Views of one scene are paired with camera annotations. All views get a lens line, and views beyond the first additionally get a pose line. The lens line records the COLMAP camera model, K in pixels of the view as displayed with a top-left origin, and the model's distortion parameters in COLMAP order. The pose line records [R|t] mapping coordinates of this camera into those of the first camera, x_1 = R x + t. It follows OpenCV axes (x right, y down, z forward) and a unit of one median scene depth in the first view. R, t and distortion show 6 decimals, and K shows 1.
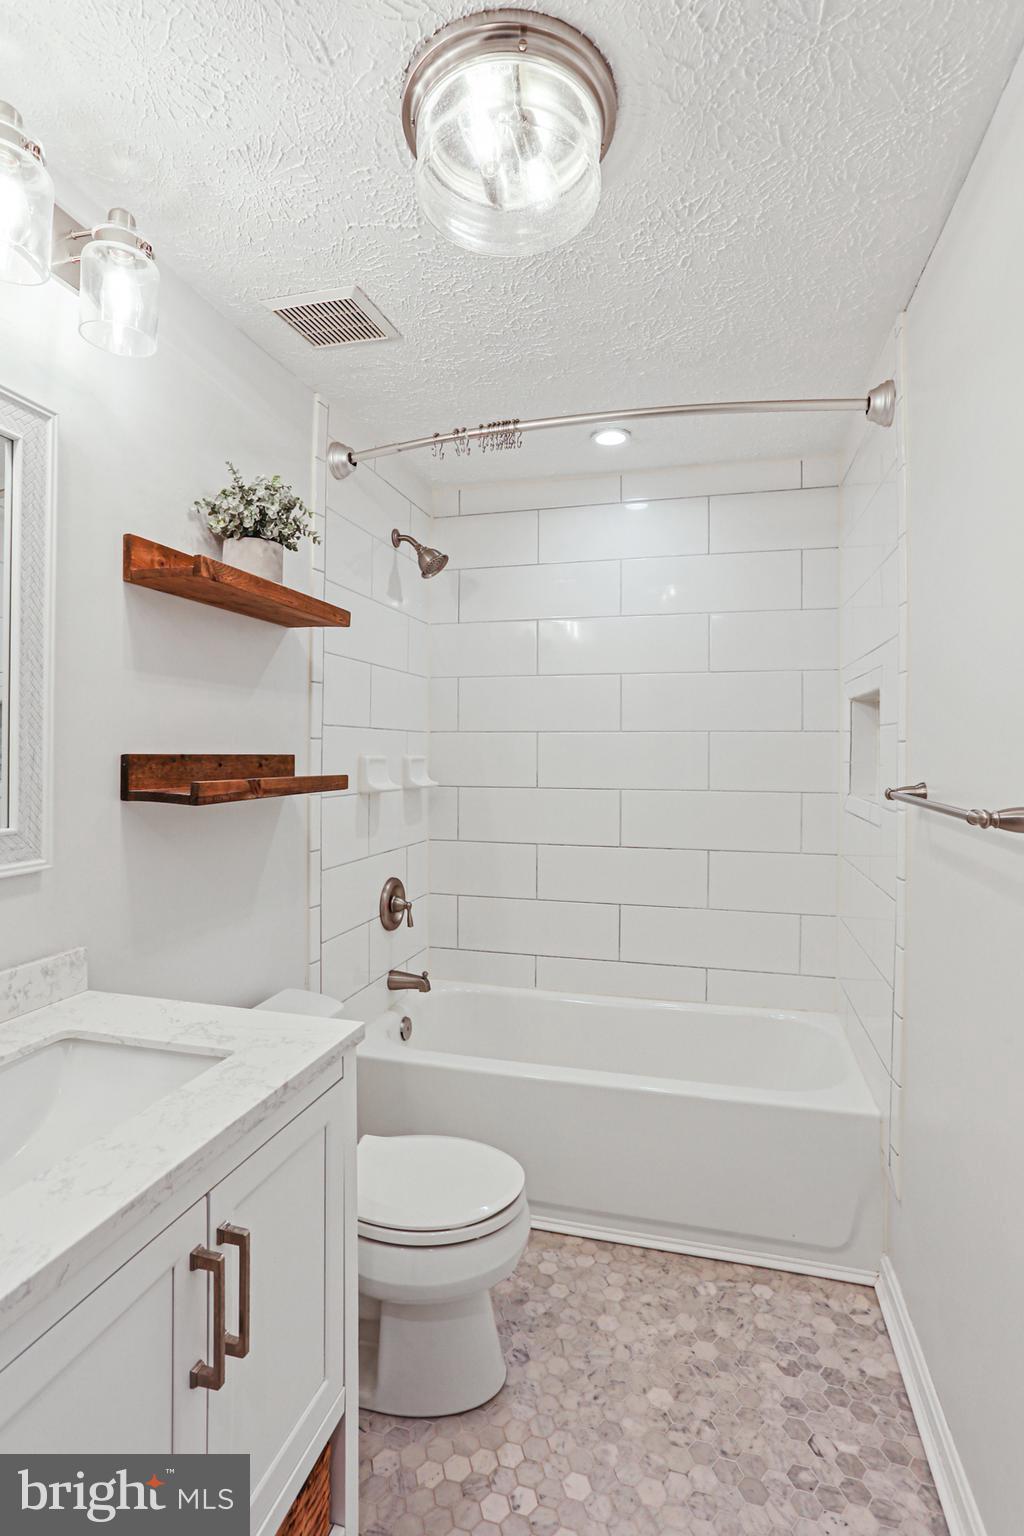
lens RADIAL K [[747.8, 0, 388.3], [0, 747.8, 755.7], [0, 0, 1]] dist [0.000560, 0.003809]
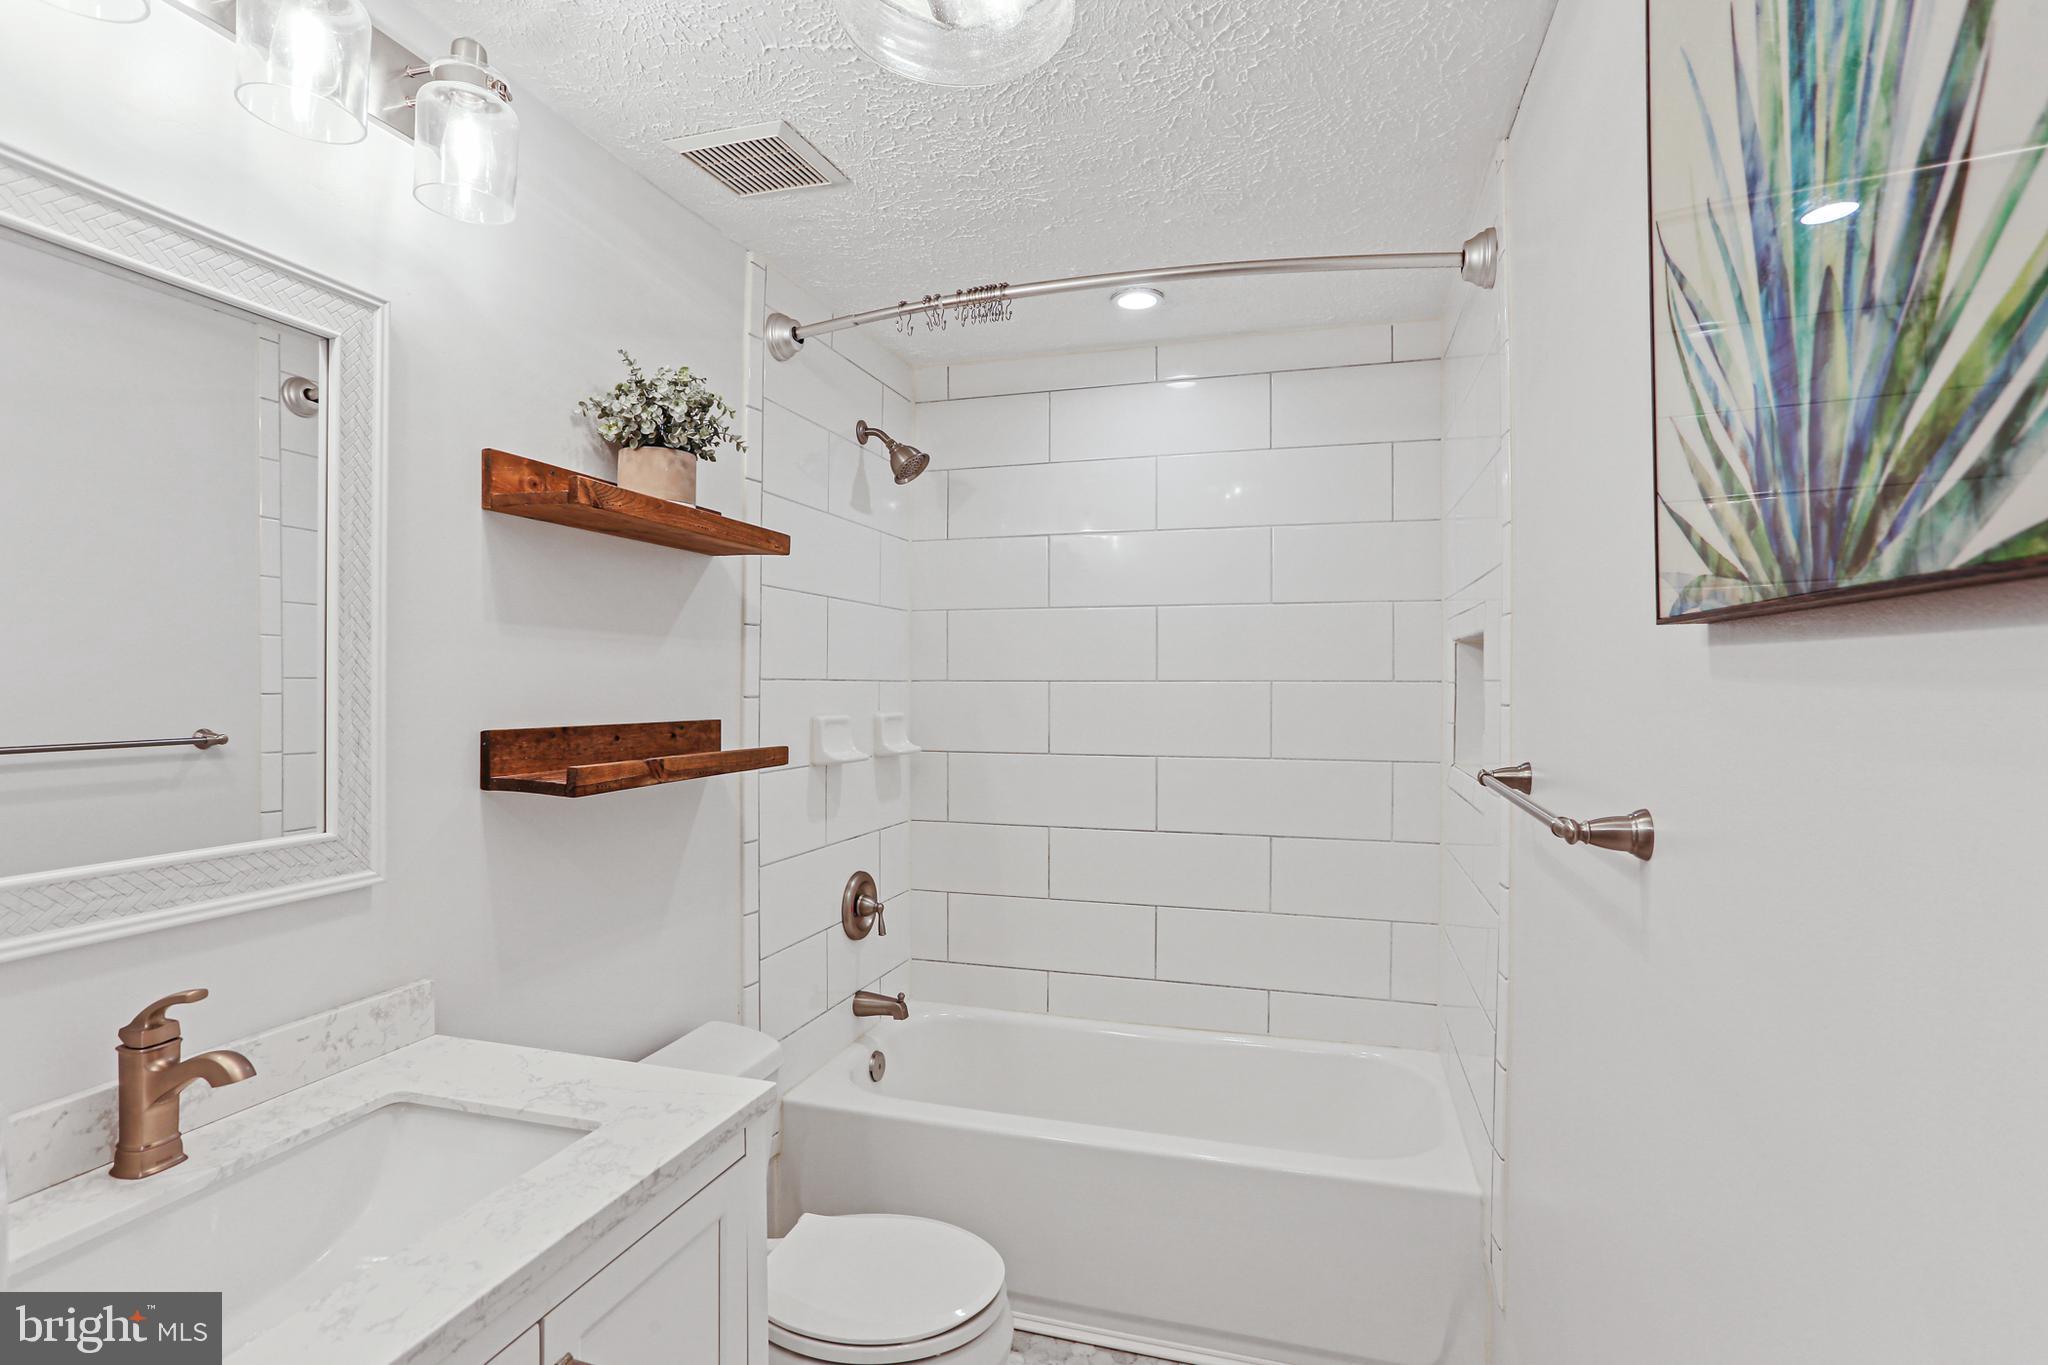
lens RADIAL K [[997.1, 0, 1211.5], [0, 997.1, 504.7], [0, 0, 1]] dist [0.000560, 0.003809]
pose [[0.999505, -0.004170, -0.031195, 0.428967], [0.004350, 0.999974, 0.005685, -0.234432], [0.031170, -0.005818, 0.999497, -0.019178]]
